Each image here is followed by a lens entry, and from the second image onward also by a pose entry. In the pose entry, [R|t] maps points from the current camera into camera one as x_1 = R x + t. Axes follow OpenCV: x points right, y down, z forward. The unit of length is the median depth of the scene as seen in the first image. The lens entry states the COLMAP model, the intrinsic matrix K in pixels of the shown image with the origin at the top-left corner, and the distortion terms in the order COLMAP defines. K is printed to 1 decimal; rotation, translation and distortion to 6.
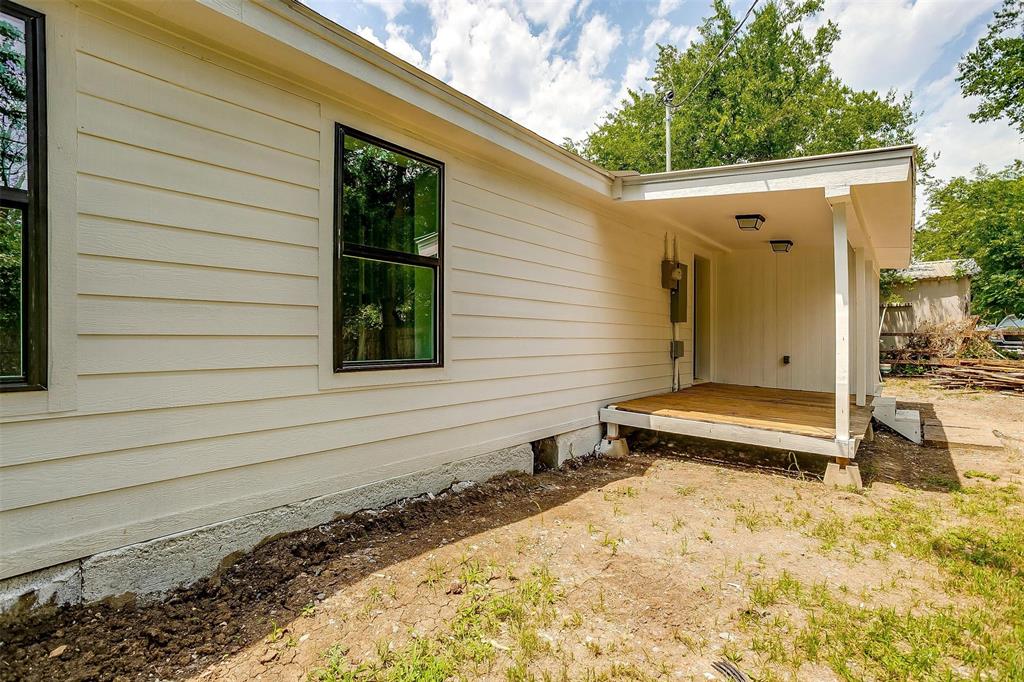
lens RADIAL K [[497.5, 0, 509.4], [0, 497.5, 339.9], [0, 0, 1]] dist [-0.046947, 0.026316]
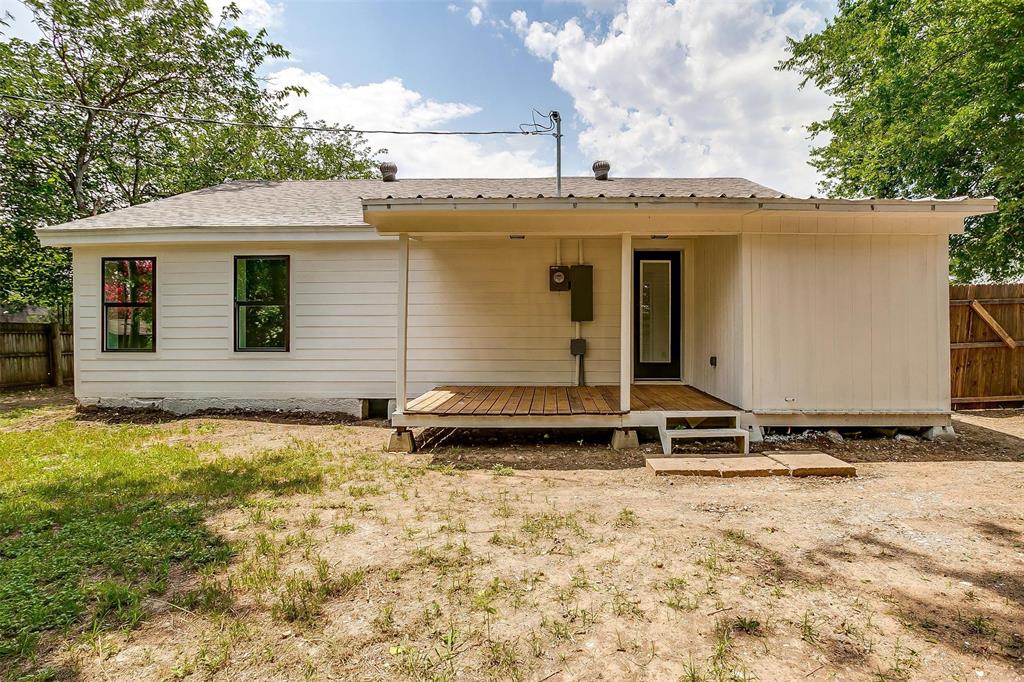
lens RADIAL K [[497.5, 0, 509.4], [0, 497.5, 339.9], [0, 0, 1]] dist [-0.046947, 0.026316]
pose [[0.614243, -0.008261, -0.789074, 1.799400], [0.001000, 0.999953, -0.009690, 0.022505], [0.789117, 0.005163, 0.614222, 0.386402]]
